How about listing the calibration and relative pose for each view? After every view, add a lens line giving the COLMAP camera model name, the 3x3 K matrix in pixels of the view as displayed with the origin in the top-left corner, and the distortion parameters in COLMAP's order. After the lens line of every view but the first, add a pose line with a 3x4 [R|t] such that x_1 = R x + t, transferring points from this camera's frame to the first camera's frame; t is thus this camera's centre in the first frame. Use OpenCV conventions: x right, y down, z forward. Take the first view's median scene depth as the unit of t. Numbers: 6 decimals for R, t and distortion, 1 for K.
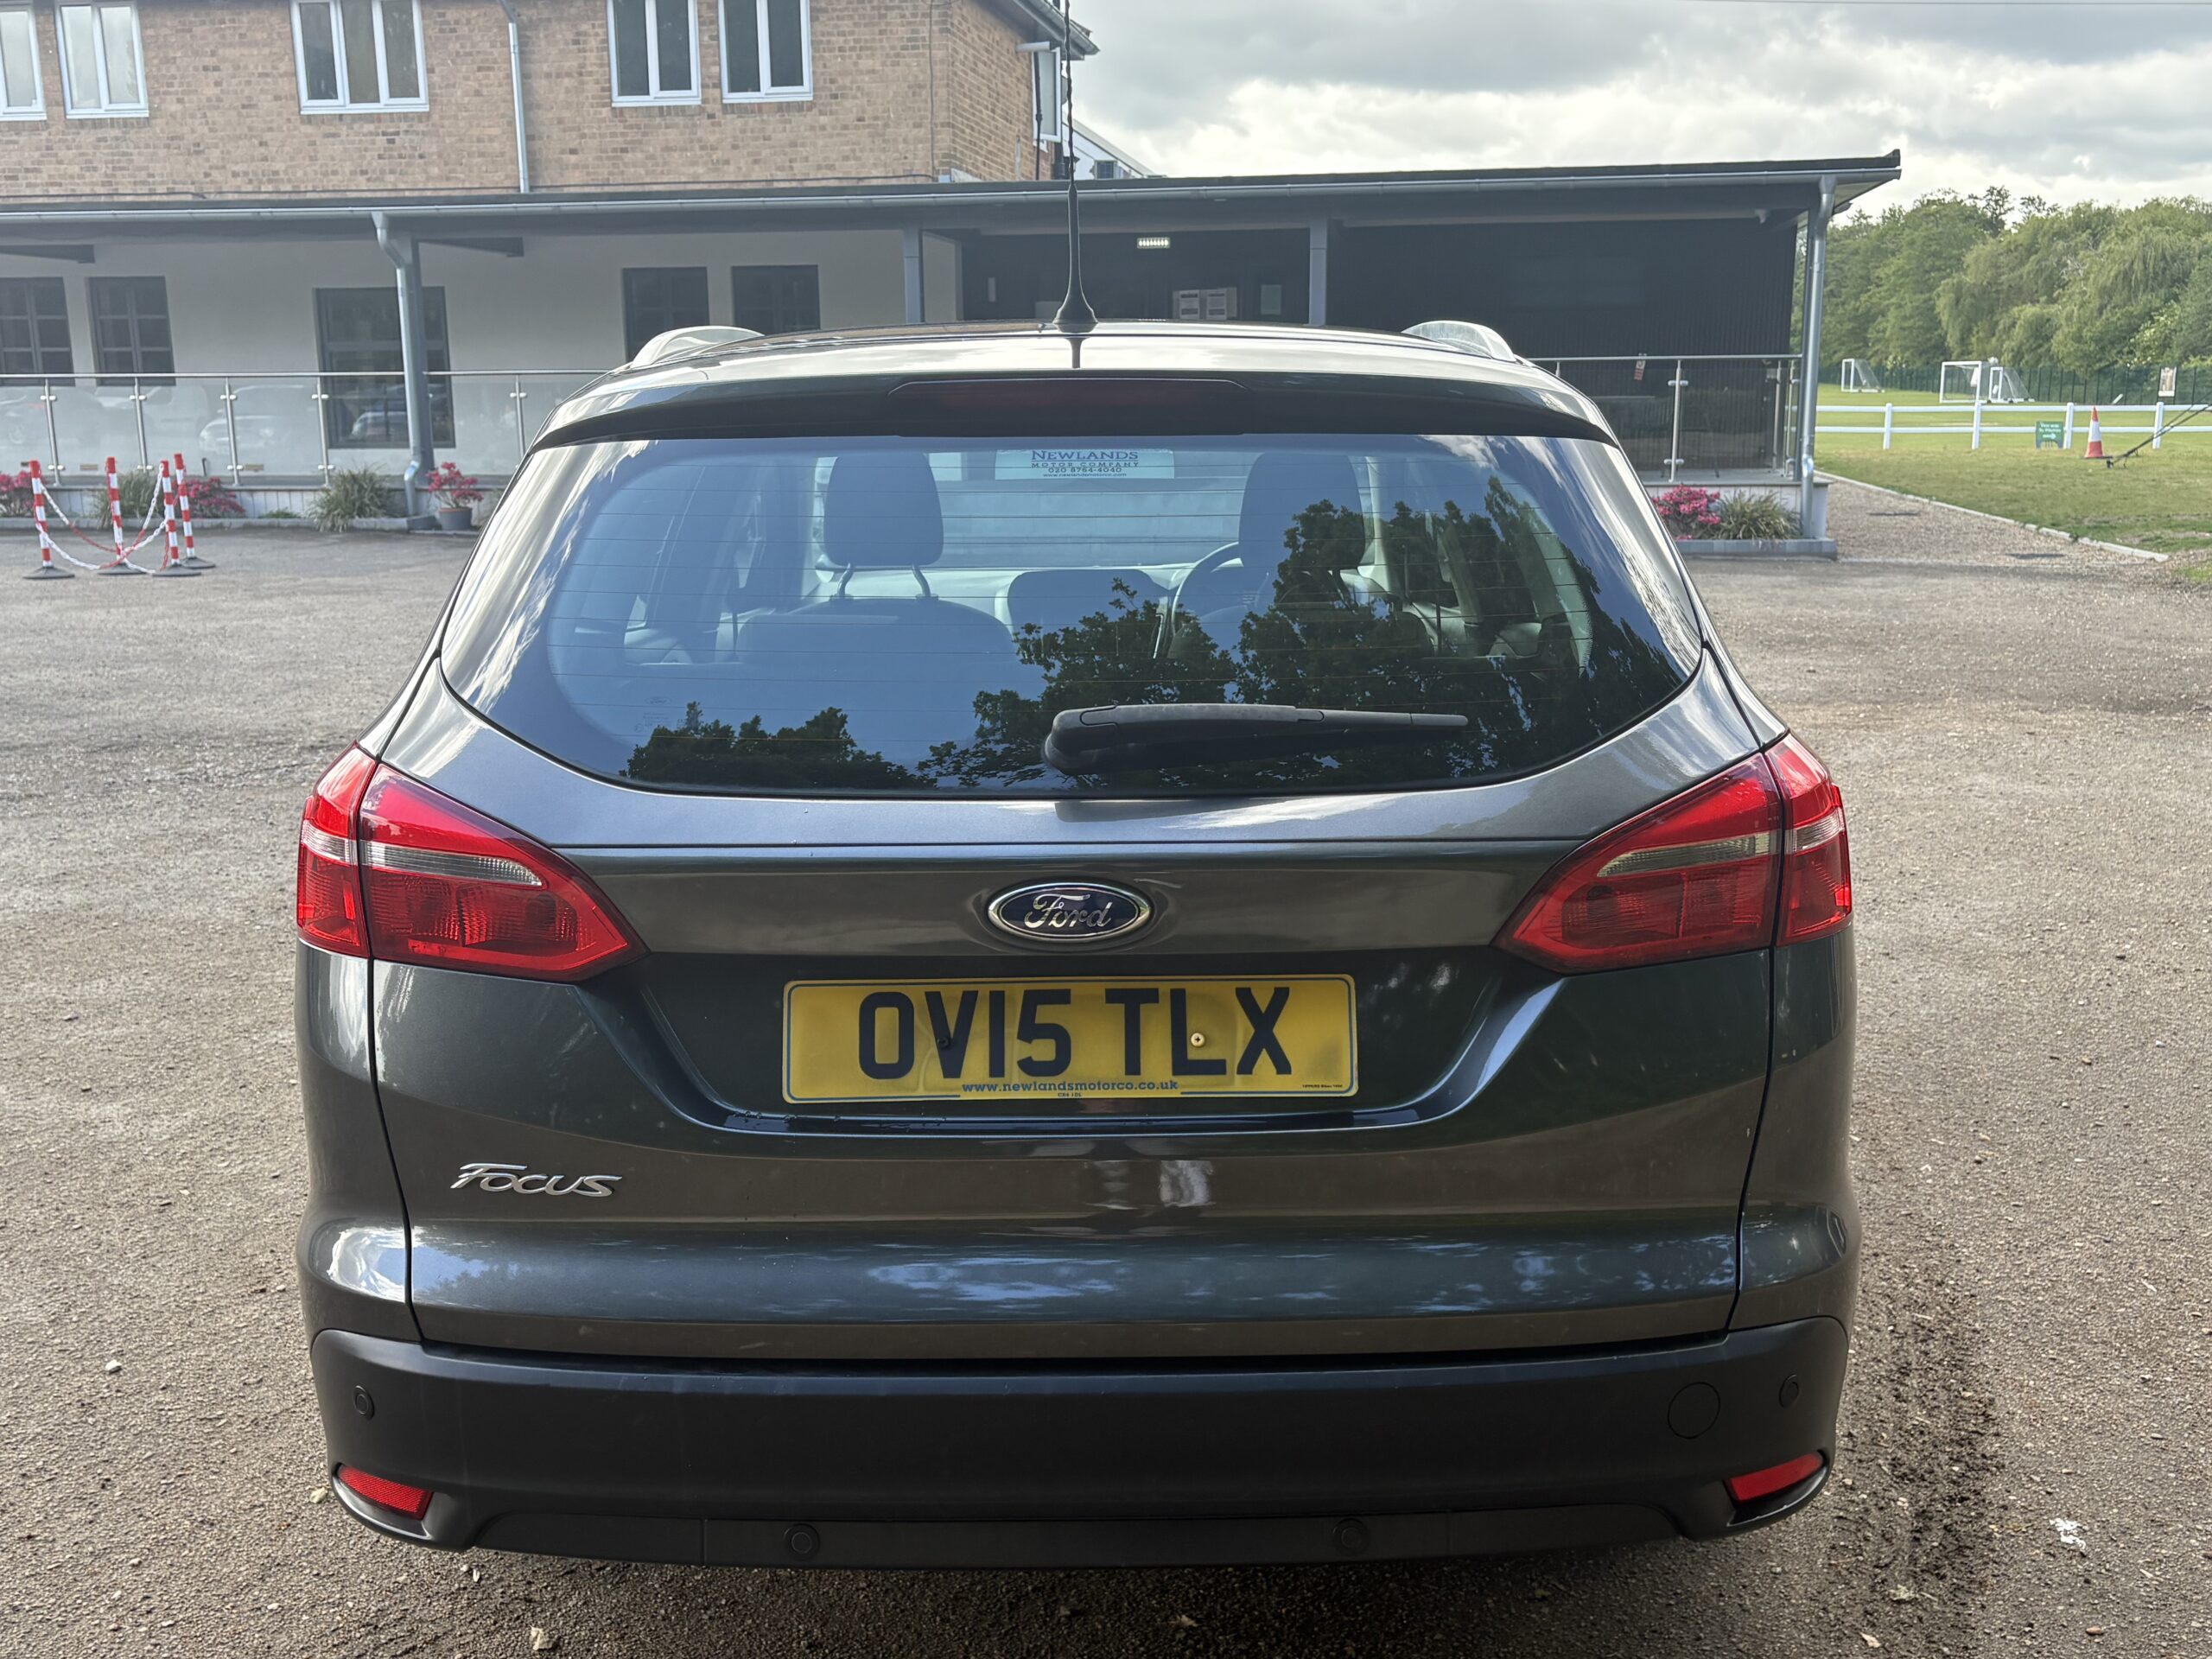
lens RADIAL K [[2165.5, 0, 1105.1], [0, 2165.5, 820.2], [0, 0, 1]] dist [0.036405, 0.000000]
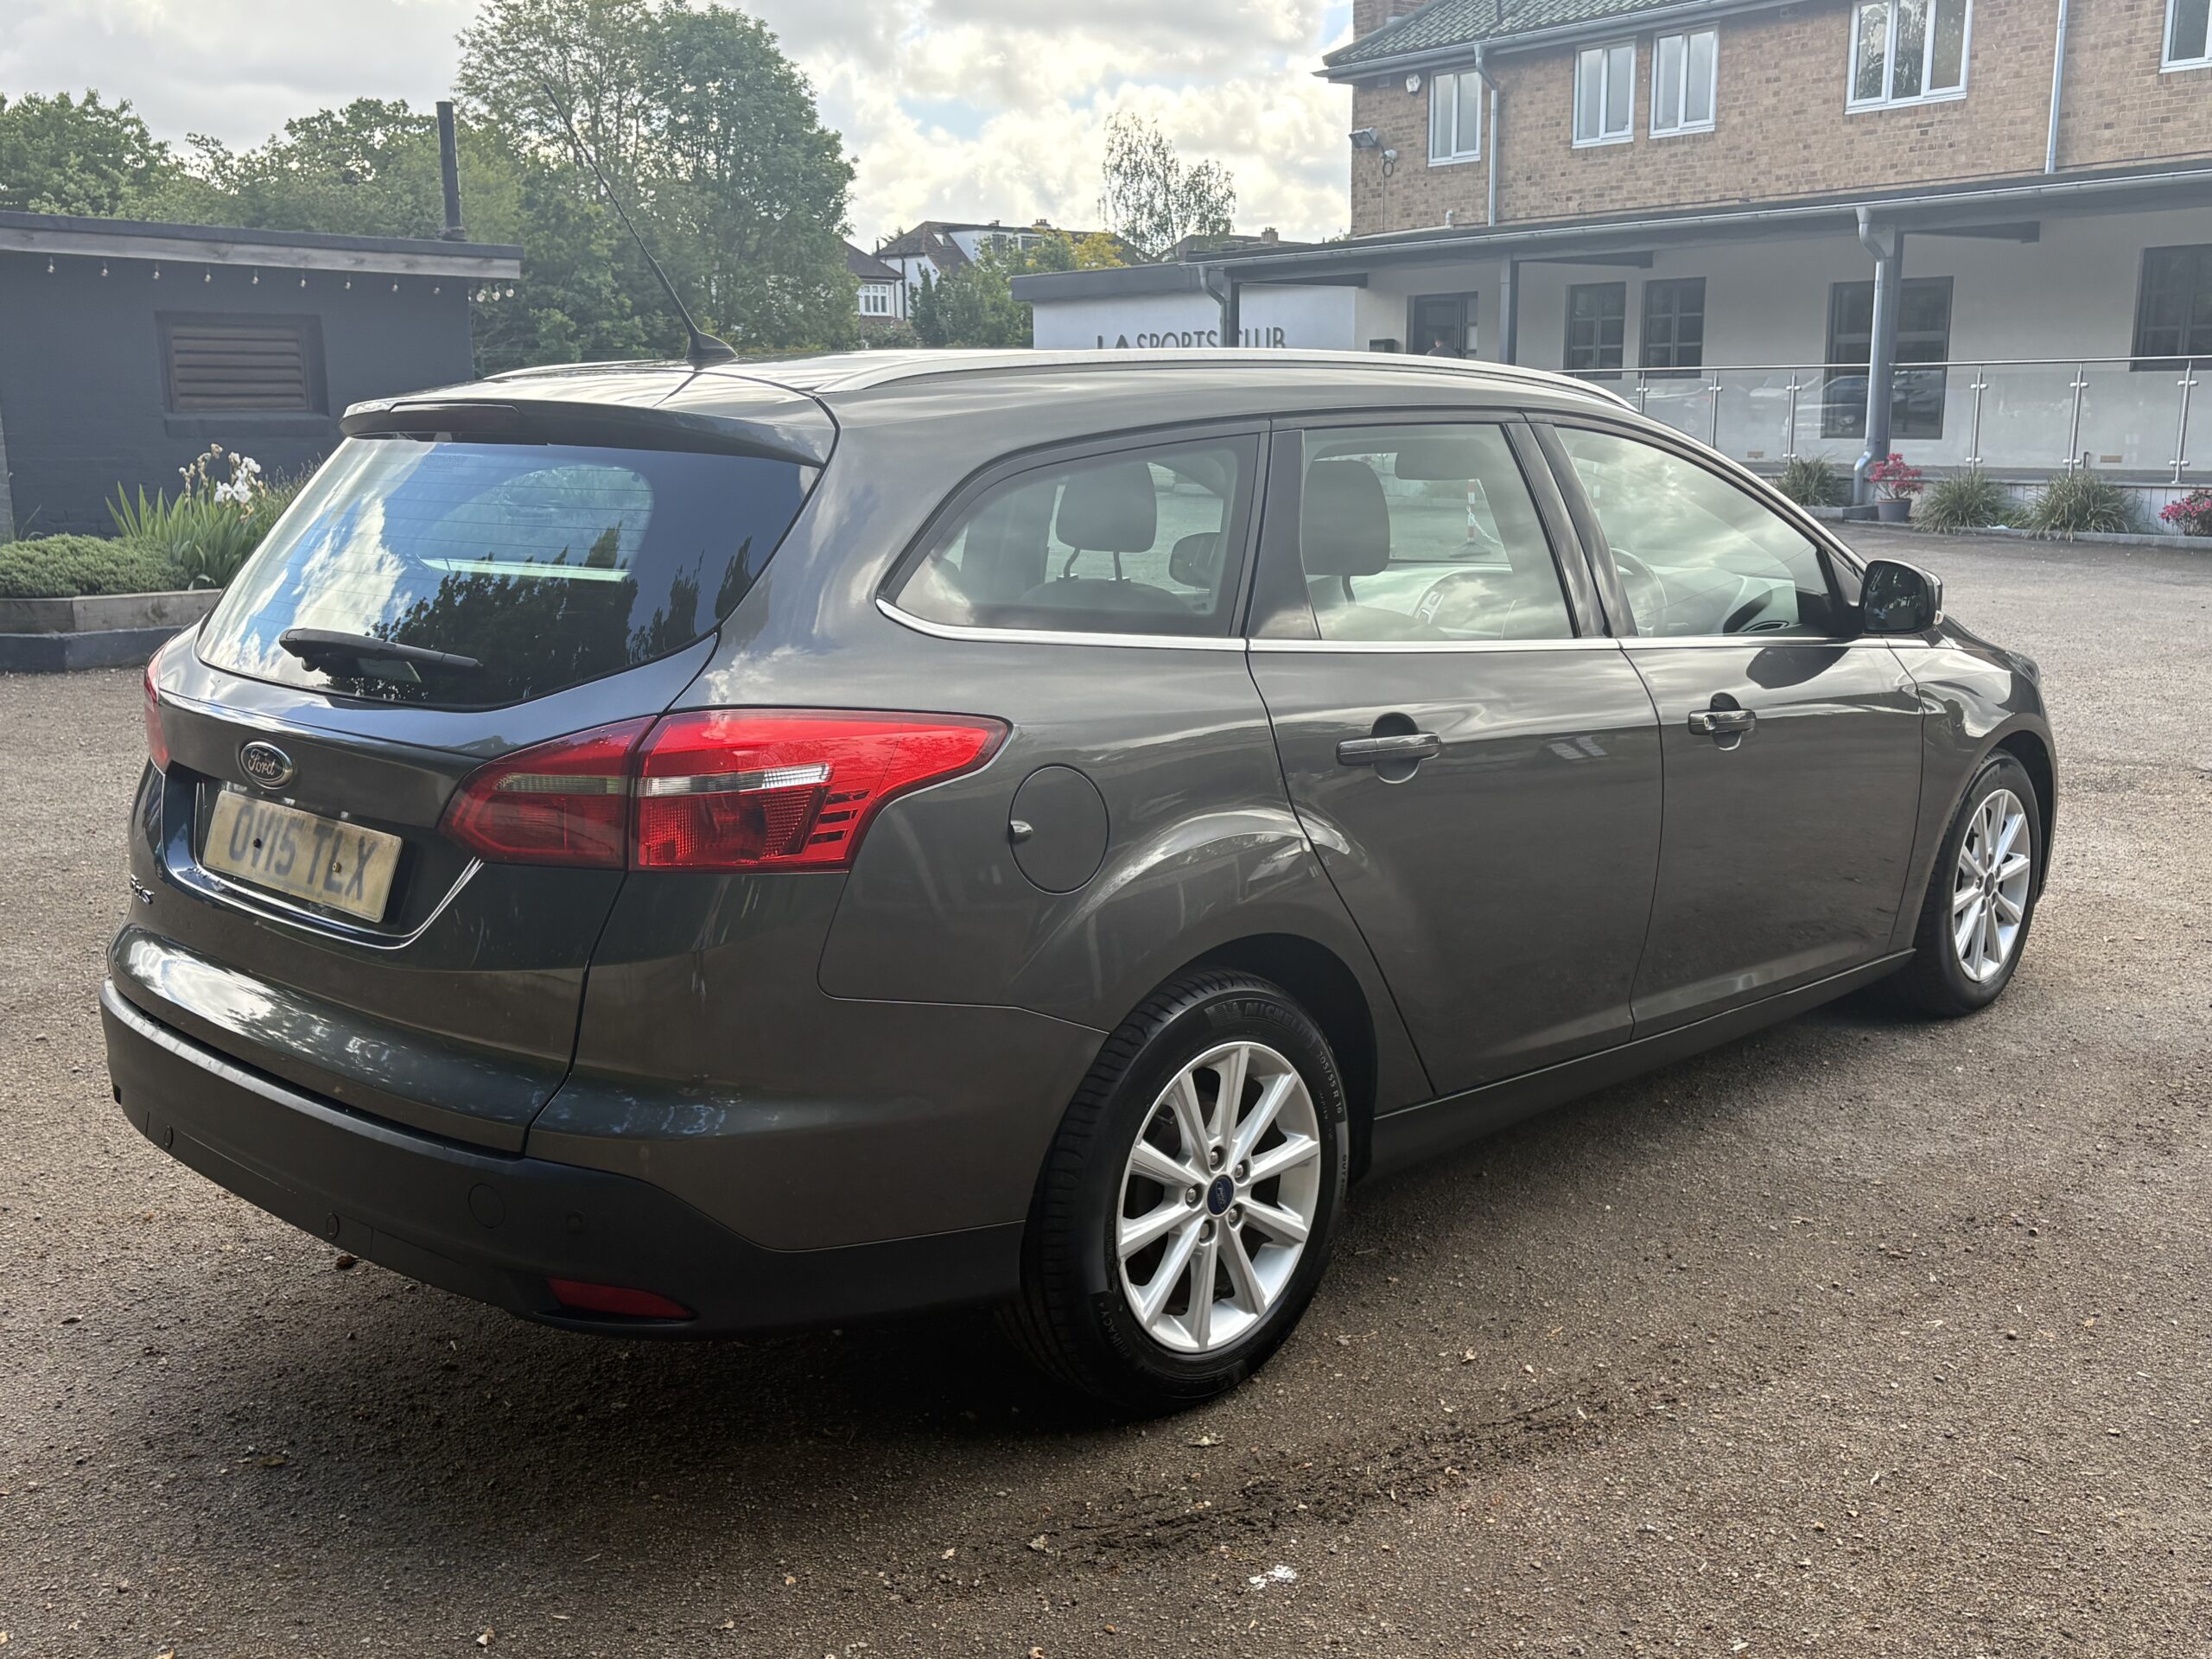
lens RADIAL K [[2165.5, 0, 1105.0], [0, 2165.5, 827.5], [0, 0, 1]] dist [0.036405, 0.000000]
pose [[0.693241, 0.147088, -0.705536, 0.169567], [-0.138975, 0.987862, 0.069393, -0.011805], [0.707179, 0.049946, 0.705268, 0.037176]]
